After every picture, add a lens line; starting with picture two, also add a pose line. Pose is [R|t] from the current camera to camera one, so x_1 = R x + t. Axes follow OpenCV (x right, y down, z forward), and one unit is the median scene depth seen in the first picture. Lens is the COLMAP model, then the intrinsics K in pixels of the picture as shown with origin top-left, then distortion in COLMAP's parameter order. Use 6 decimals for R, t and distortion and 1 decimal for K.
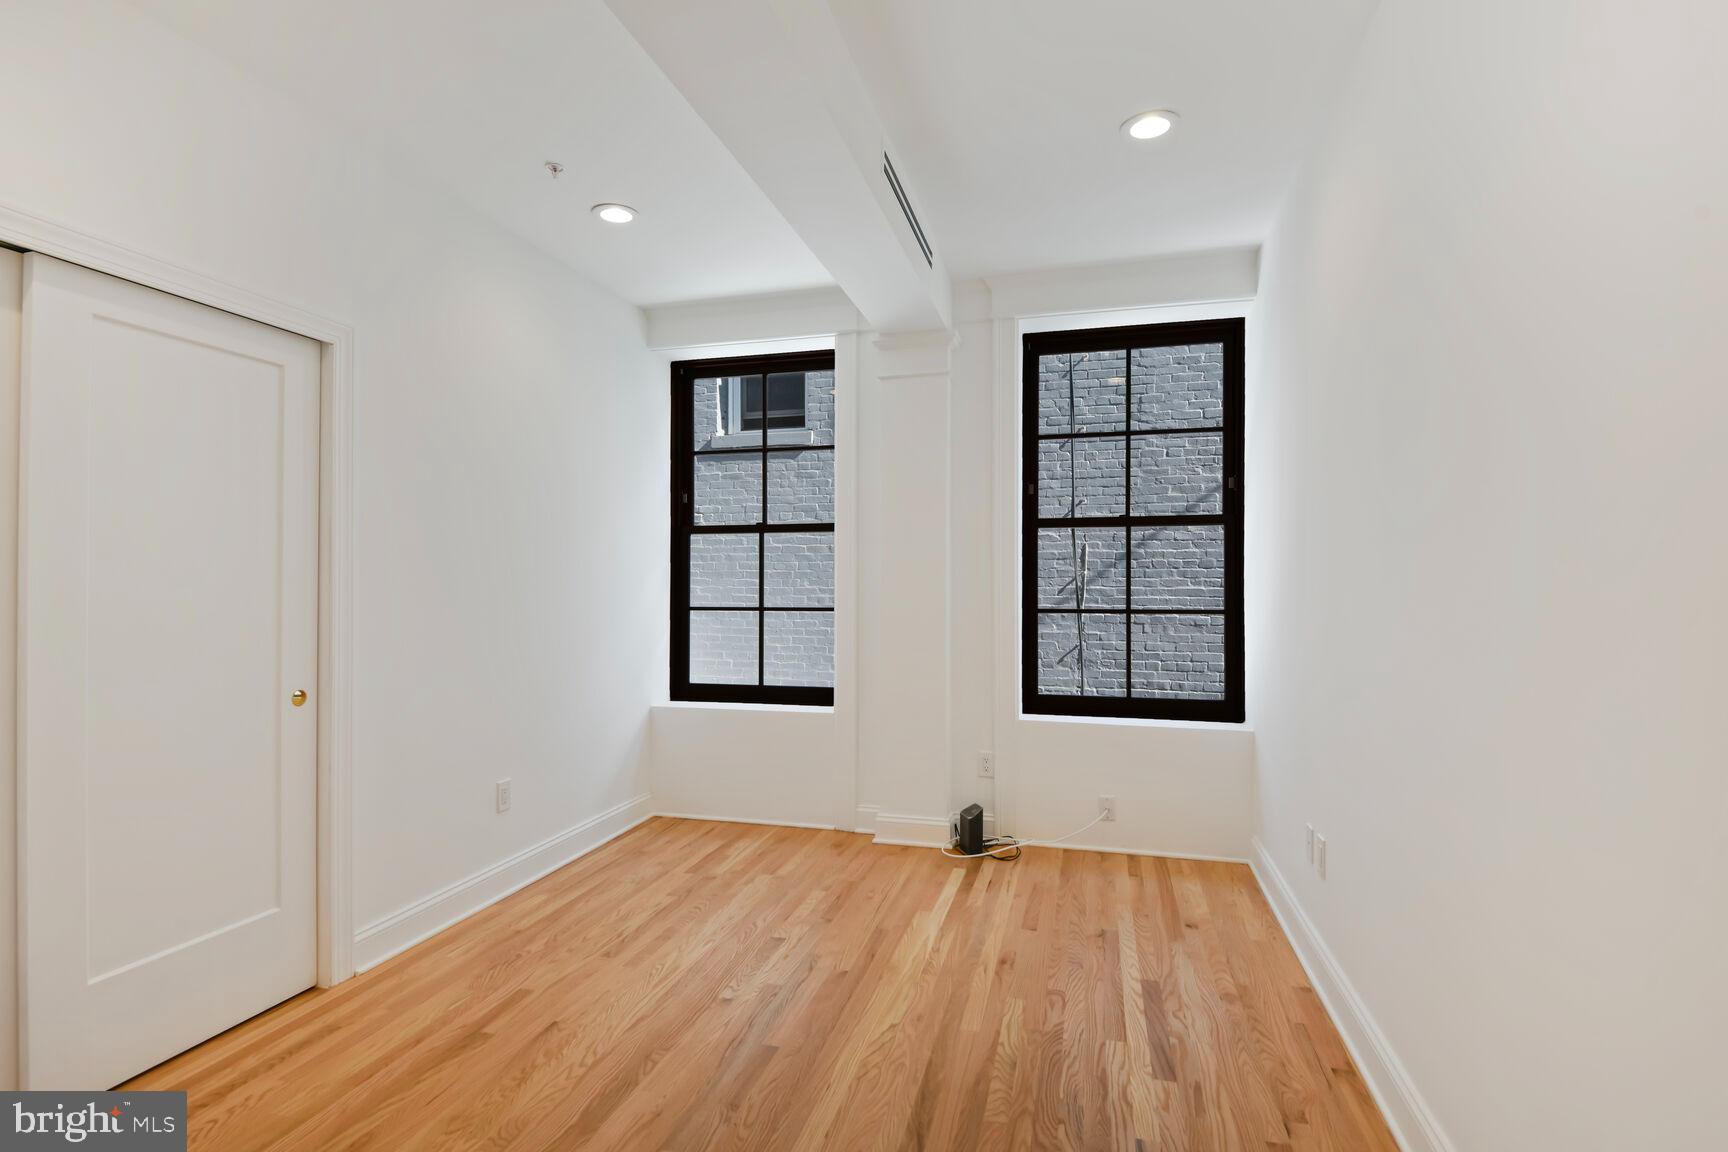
lens RADIAL K [[838.5, 0, 873.7], [0, 838.5, 583.4], [0, 0, 1]] dist [-0.037539, -0.001679]
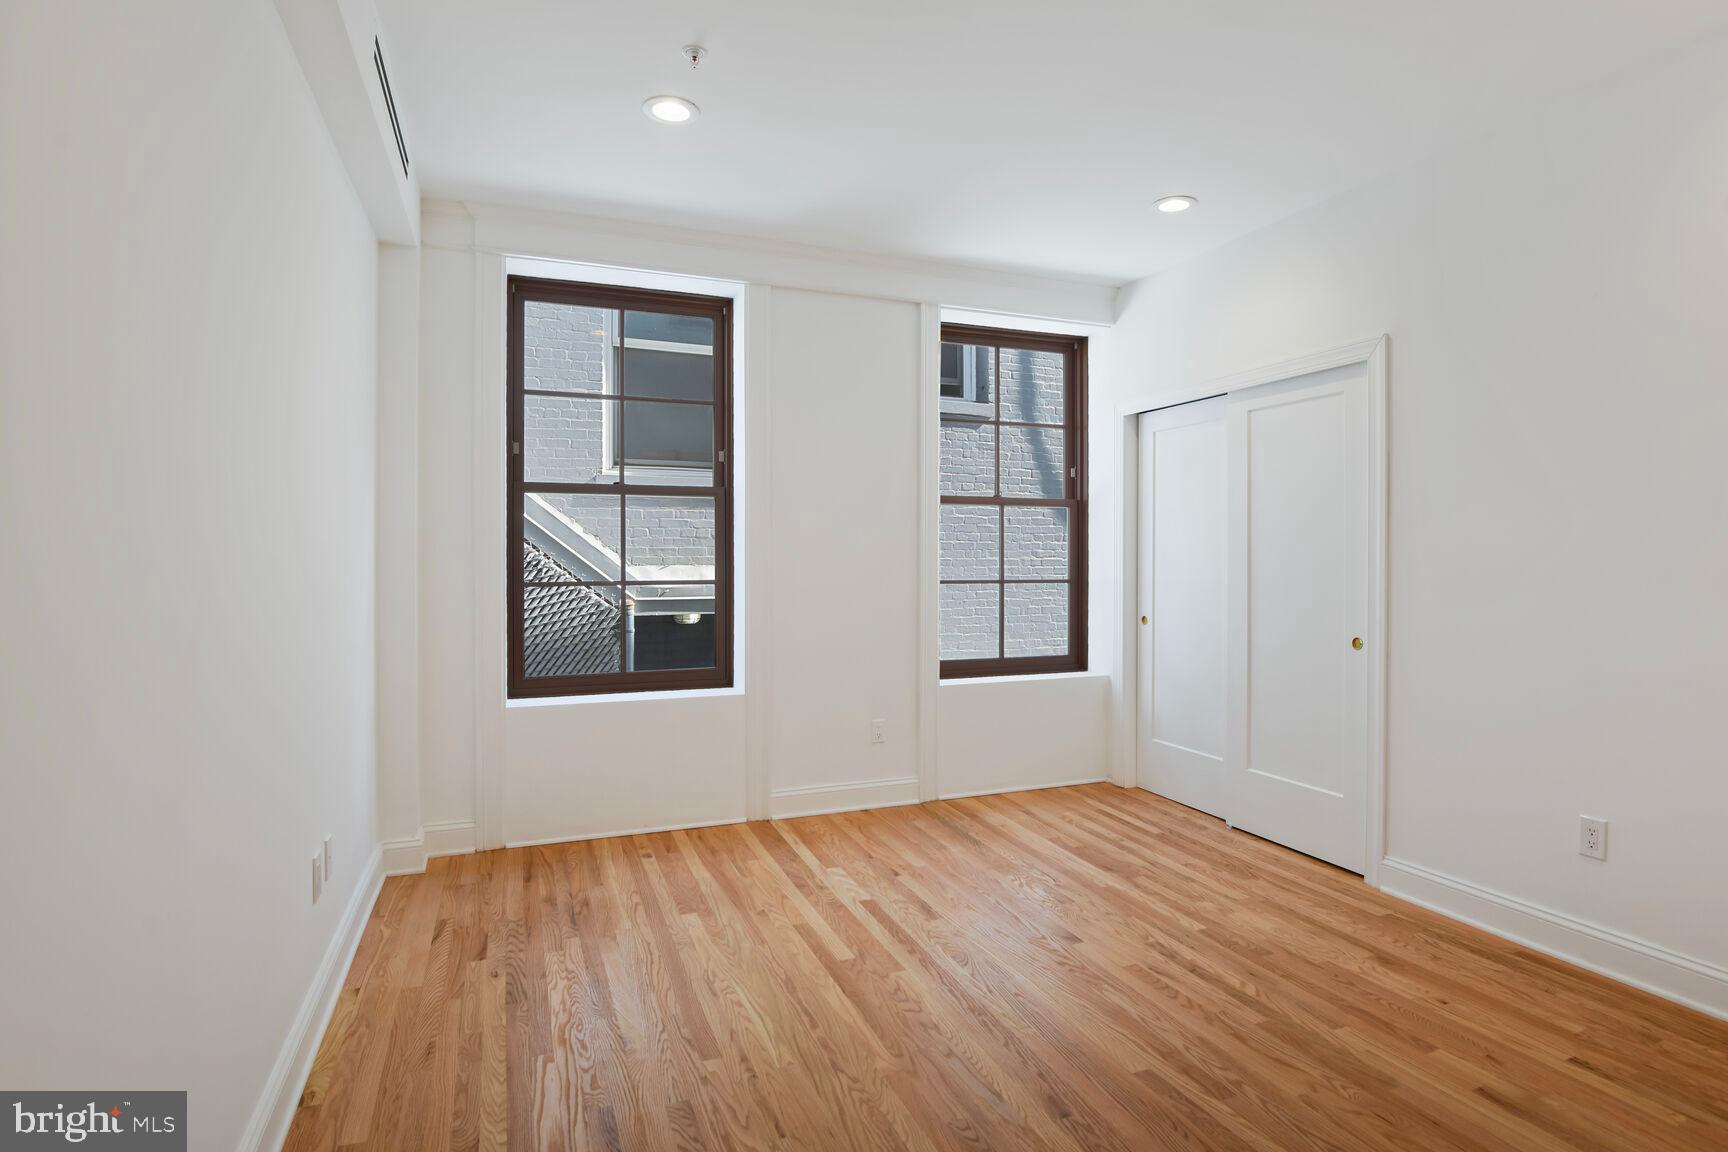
lens RADIAL K [[875.3, 0, 864.6], [0, 875.3, 551.0], [0, 0, 1]] dist [0.000552, -0.000160]
pose [[0.791904, 0.008145, 0.610591, -0.560226], [-0.006049, 0.999967, -0.005493, 0.001078], [-0.610616, 0.000656, 0.791927, 0.173914]]
